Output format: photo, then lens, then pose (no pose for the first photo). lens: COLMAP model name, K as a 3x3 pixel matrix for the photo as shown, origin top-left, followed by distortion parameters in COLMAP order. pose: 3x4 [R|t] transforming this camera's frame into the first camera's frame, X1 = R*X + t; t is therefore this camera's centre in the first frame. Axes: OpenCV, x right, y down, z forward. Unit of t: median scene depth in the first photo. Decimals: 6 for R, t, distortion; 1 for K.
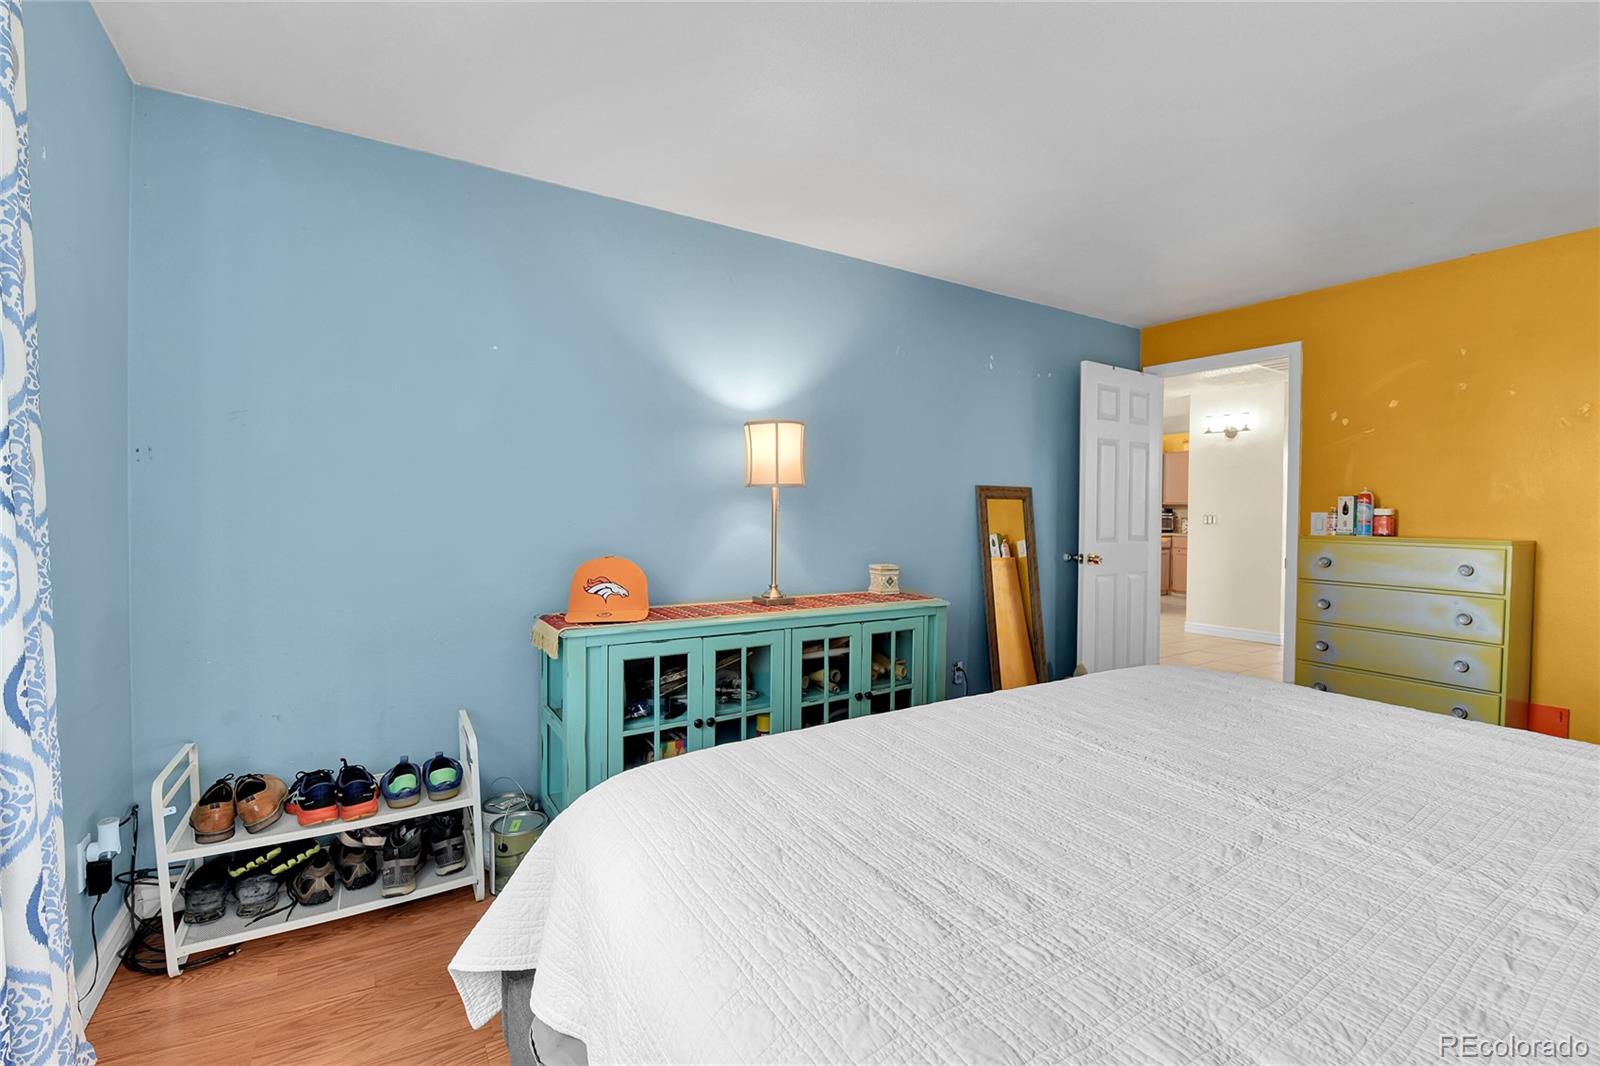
lens RADIAL K [[694.5, 0, 801.0], [0, 694.5, 525.0], [0, 0, 1]] dist [-0.000467, -0.010803]
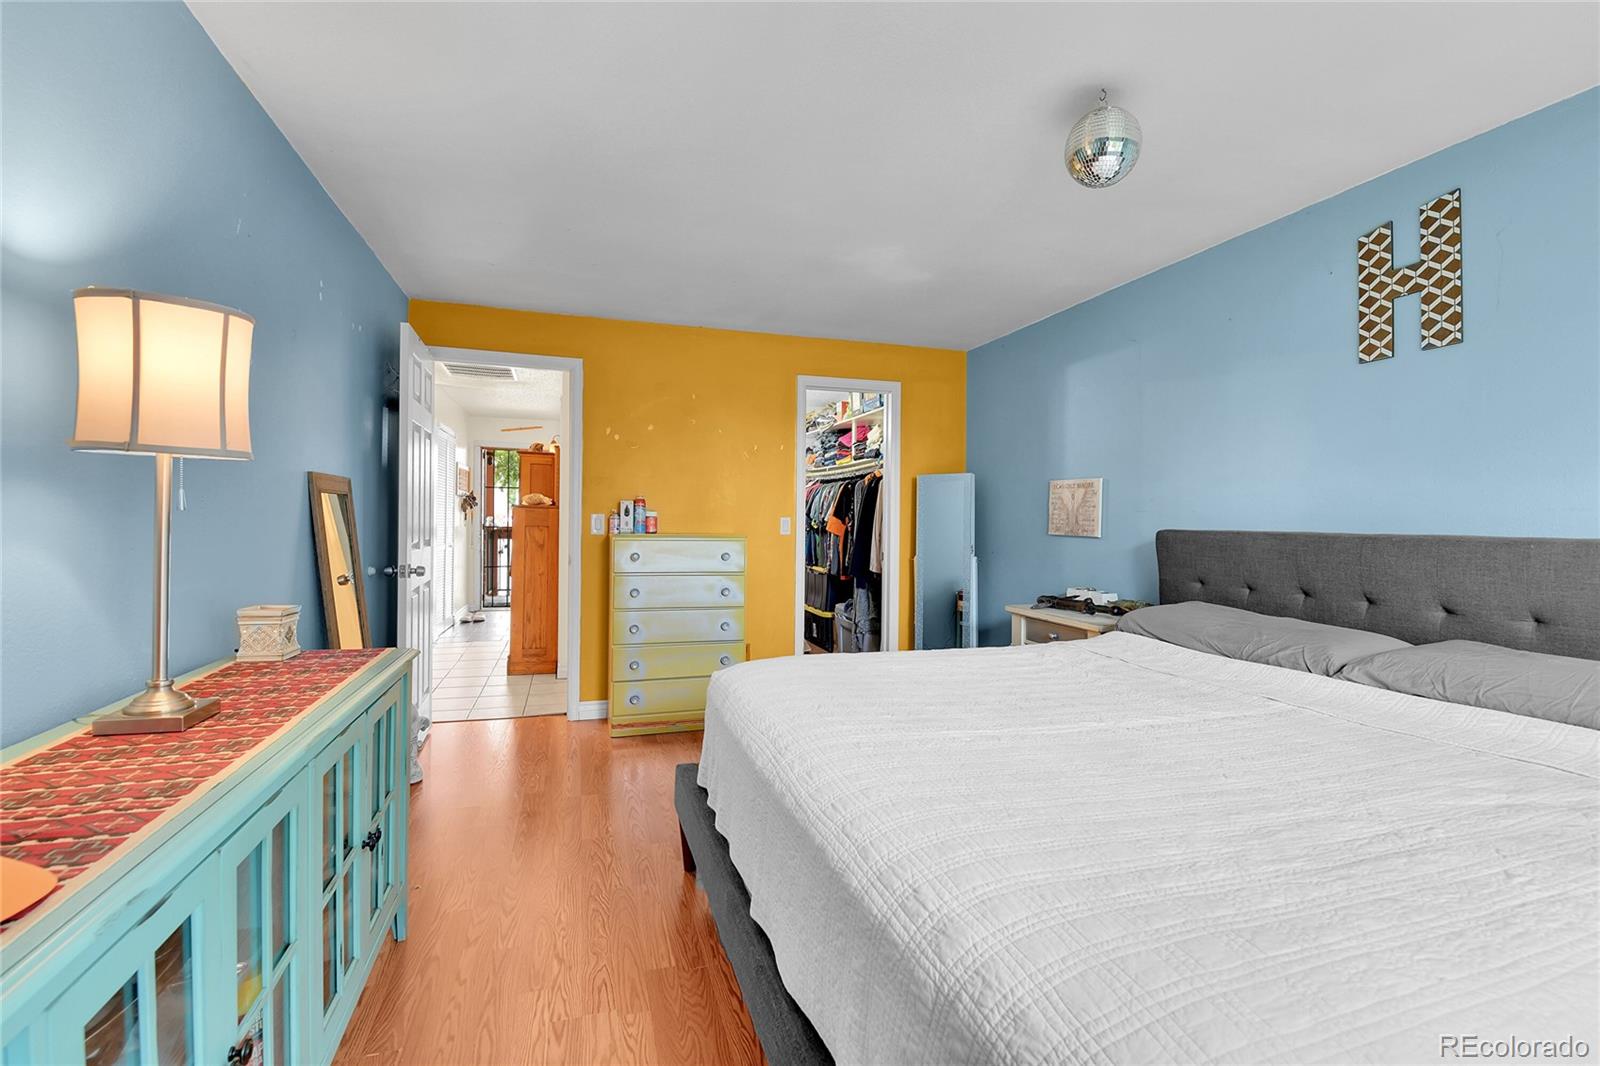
lens RADIAL K [[694.5, 0, 801.0], [0, 694.5, 525.0], [0, 0, 1]] dist [-0.000467, -0.010803]
pose [[0.221335, -0.011340, 0.975132, -0.312060], [0.008281, 0.999918, 0.009748, -0.009093], [-0.975163, 0.005918, 0.221411, 0.455580]]
